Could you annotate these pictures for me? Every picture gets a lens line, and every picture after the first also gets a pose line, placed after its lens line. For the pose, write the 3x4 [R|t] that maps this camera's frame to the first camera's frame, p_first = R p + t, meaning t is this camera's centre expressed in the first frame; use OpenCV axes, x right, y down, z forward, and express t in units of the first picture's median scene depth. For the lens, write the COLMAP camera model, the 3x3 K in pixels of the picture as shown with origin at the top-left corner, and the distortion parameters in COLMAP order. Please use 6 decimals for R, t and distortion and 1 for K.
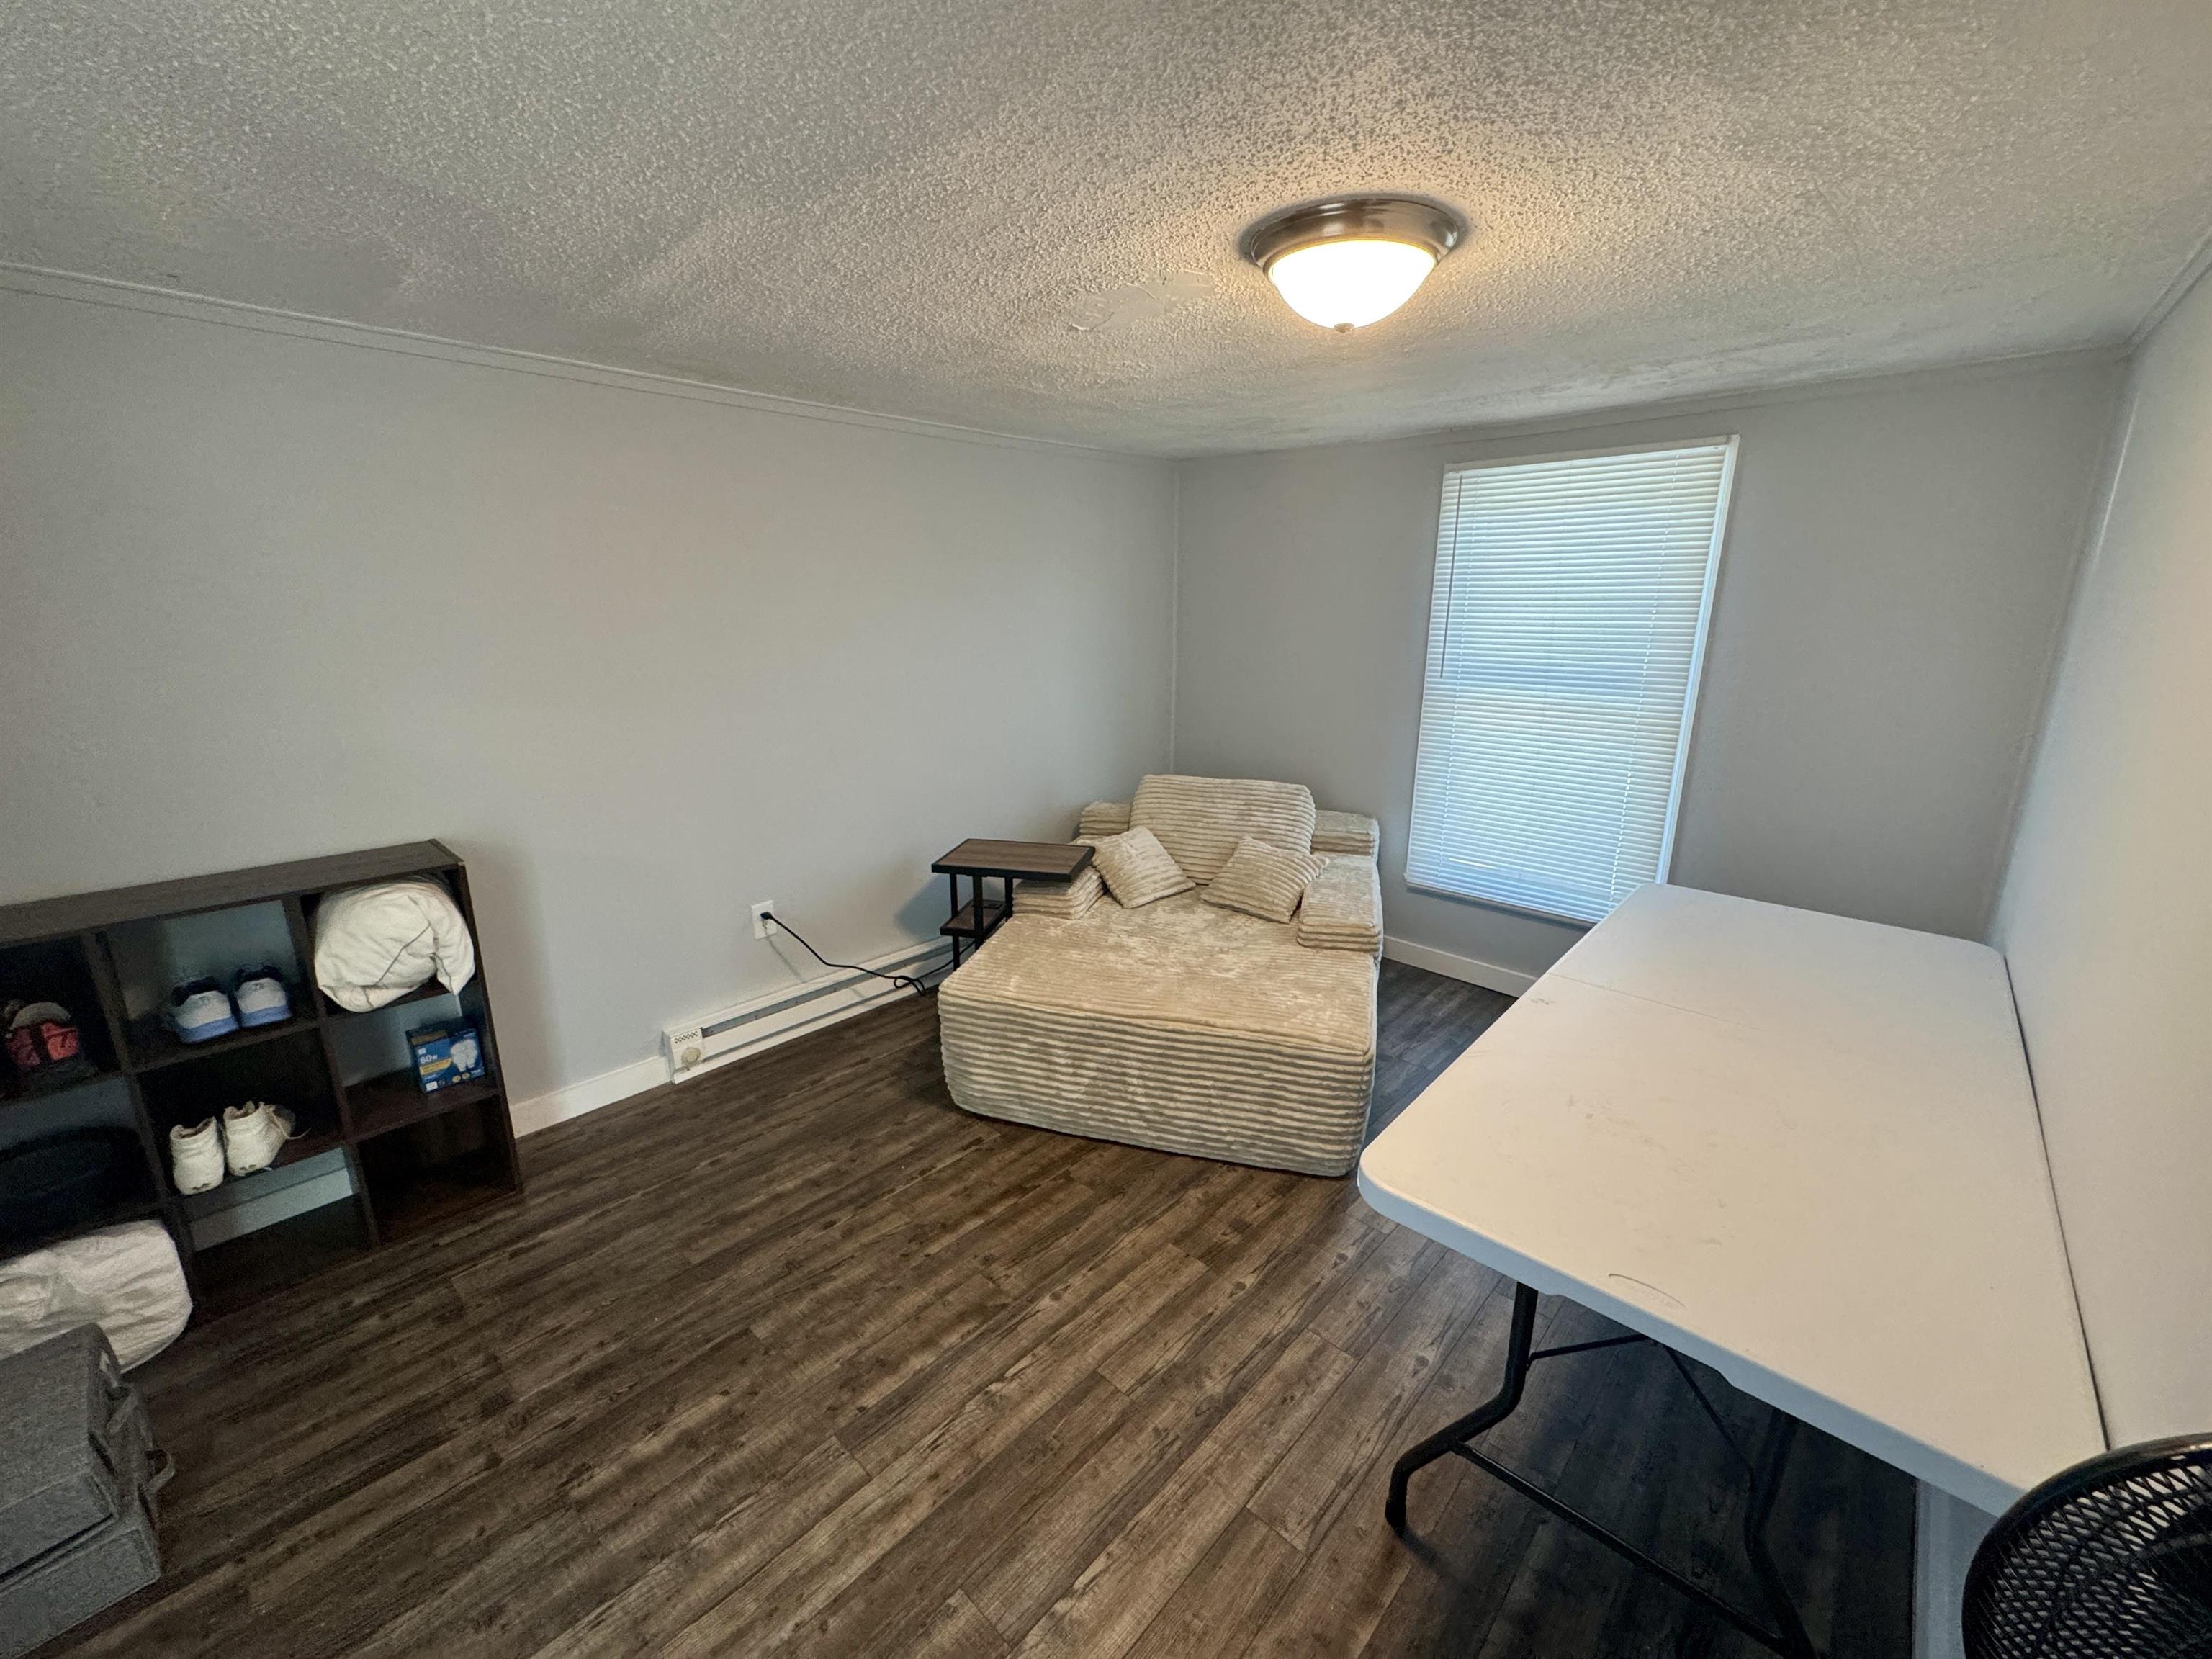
lens RADIAL K [[885.6, 0, 1102.9], [0, 885.6, 835.8], [0, 0, 1]] dist [-0.000044, 0.000048]
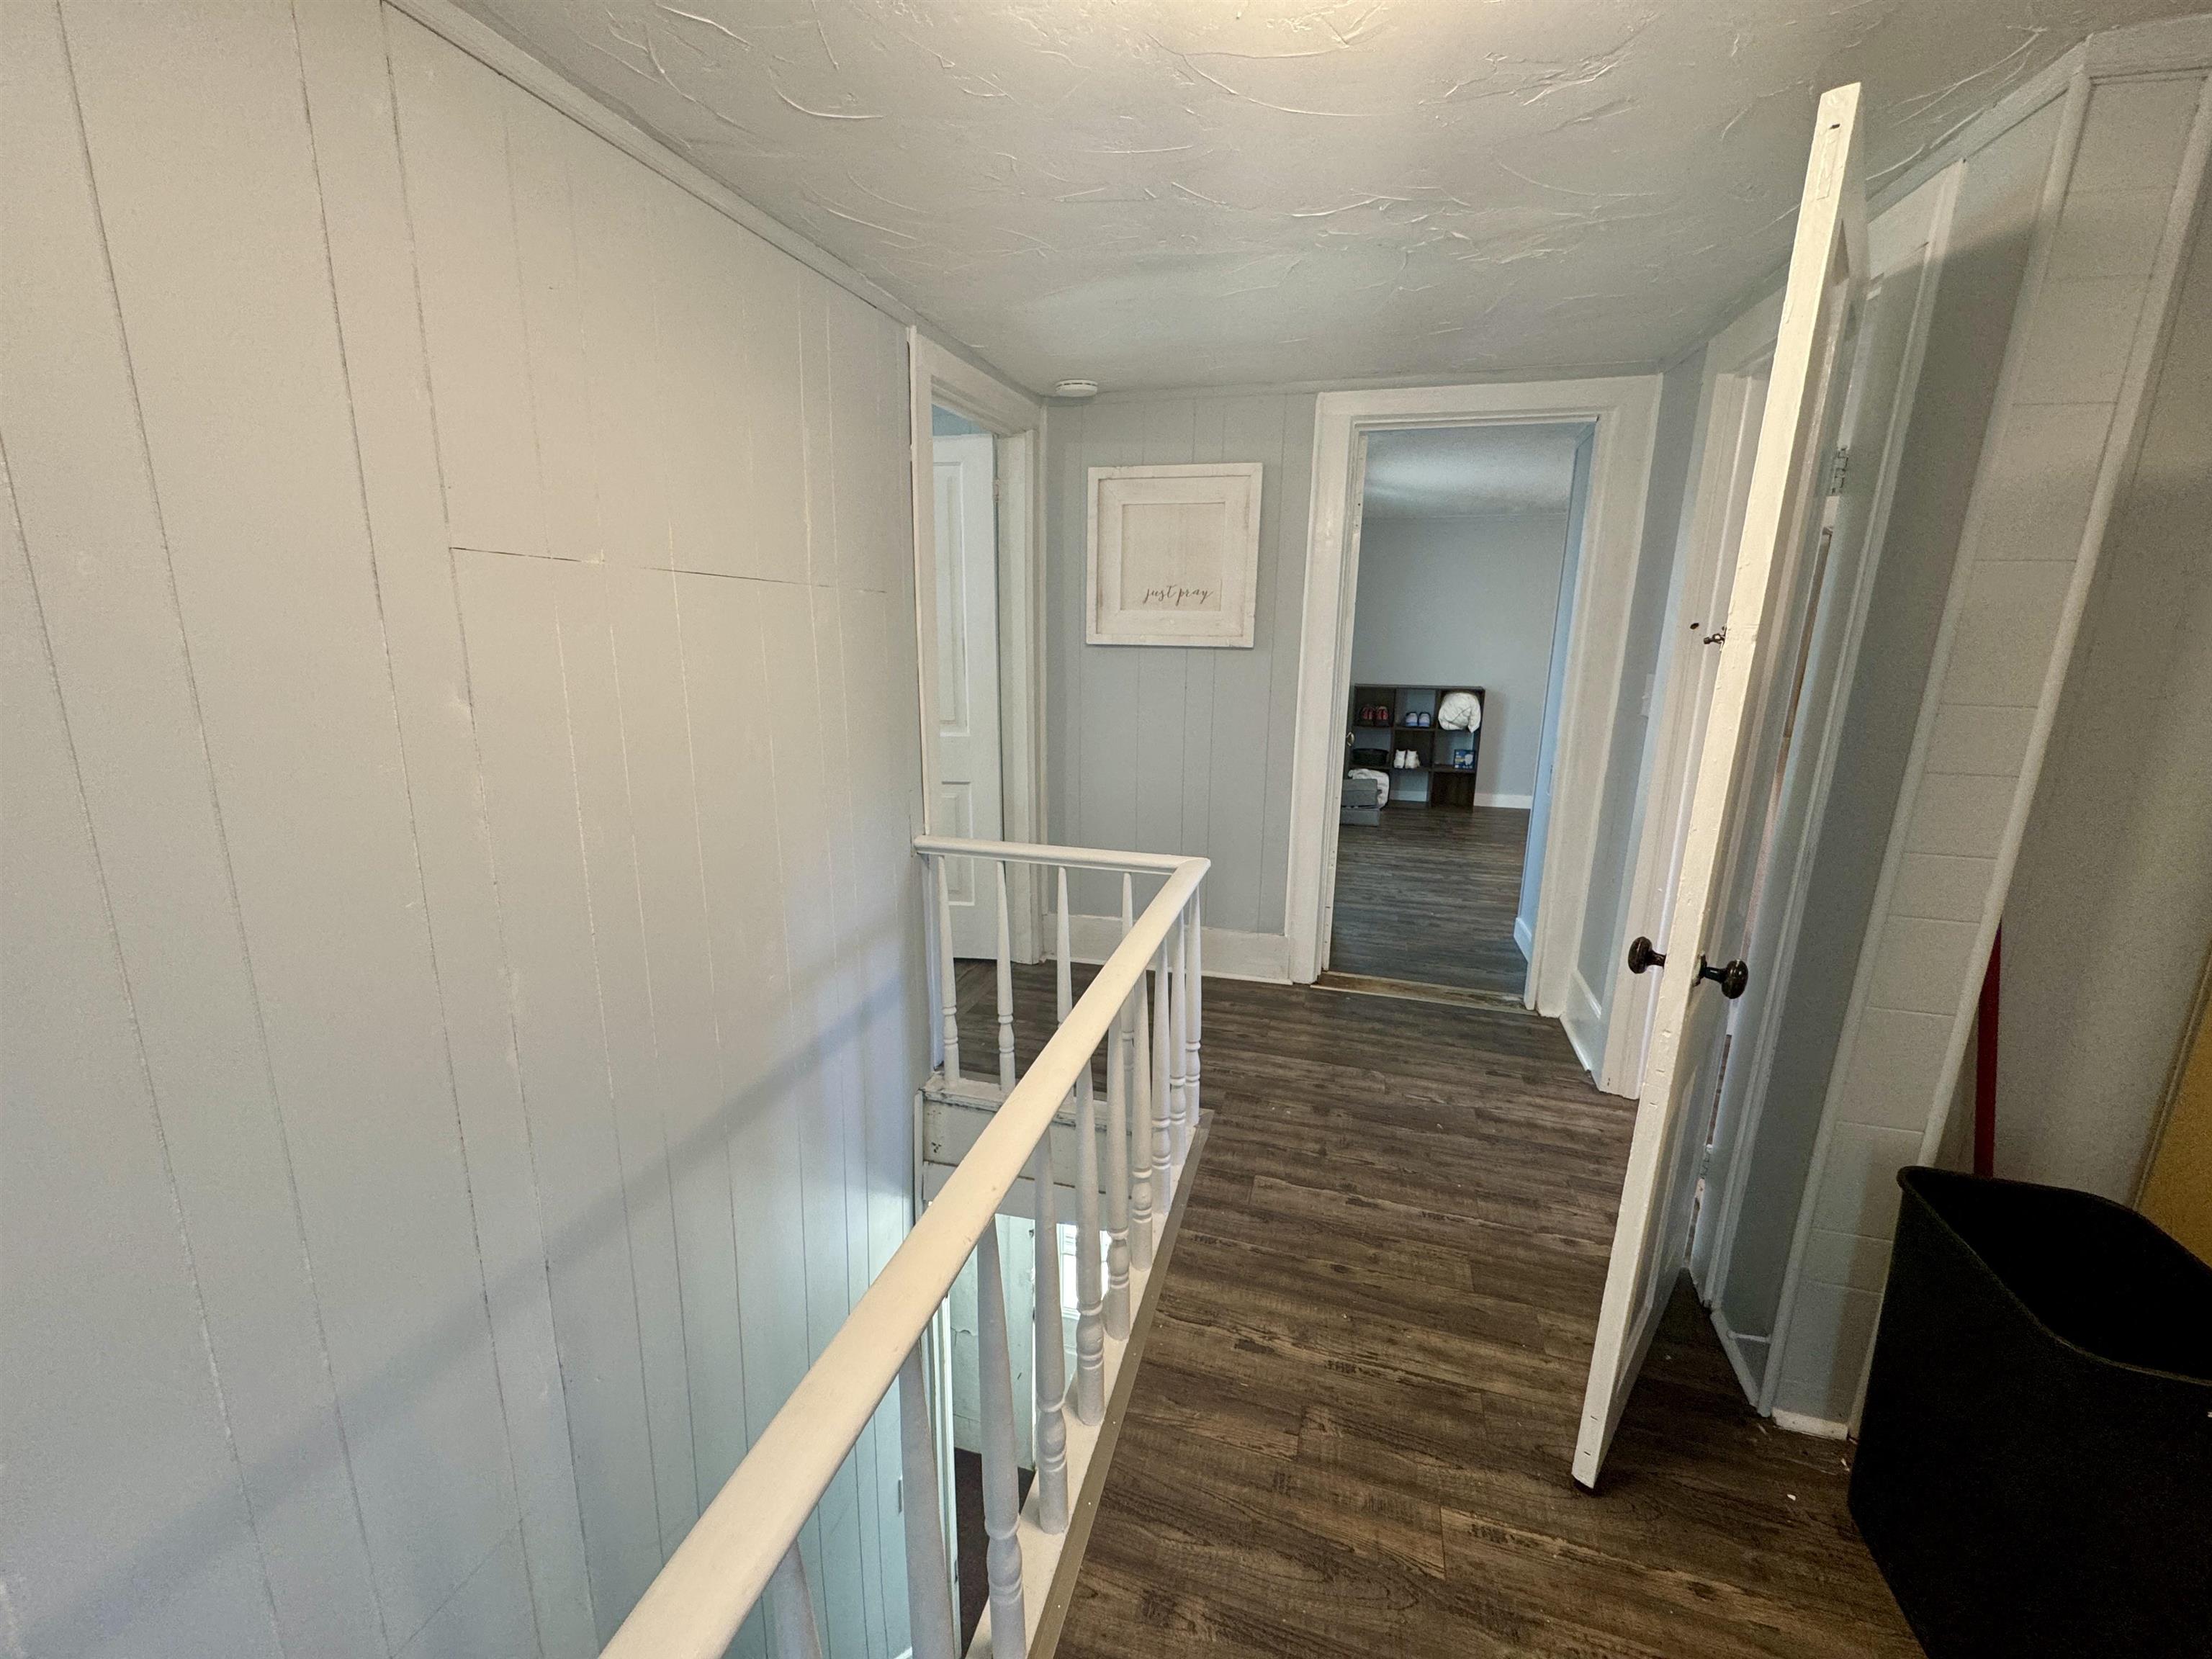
lens RADIAL K [[885.6, 0, 1094.7], [0, 885.6, 819.9], [0, 0, 1]] dist [-0.000044, 0.000048]
pose [[0.436317, 0.210162, -0.874906, 1.584809], [-0.231408, 0.965844, 0.116602, 0.455179], [0.869527, 0.151585, 0.470047, -1.676051]]
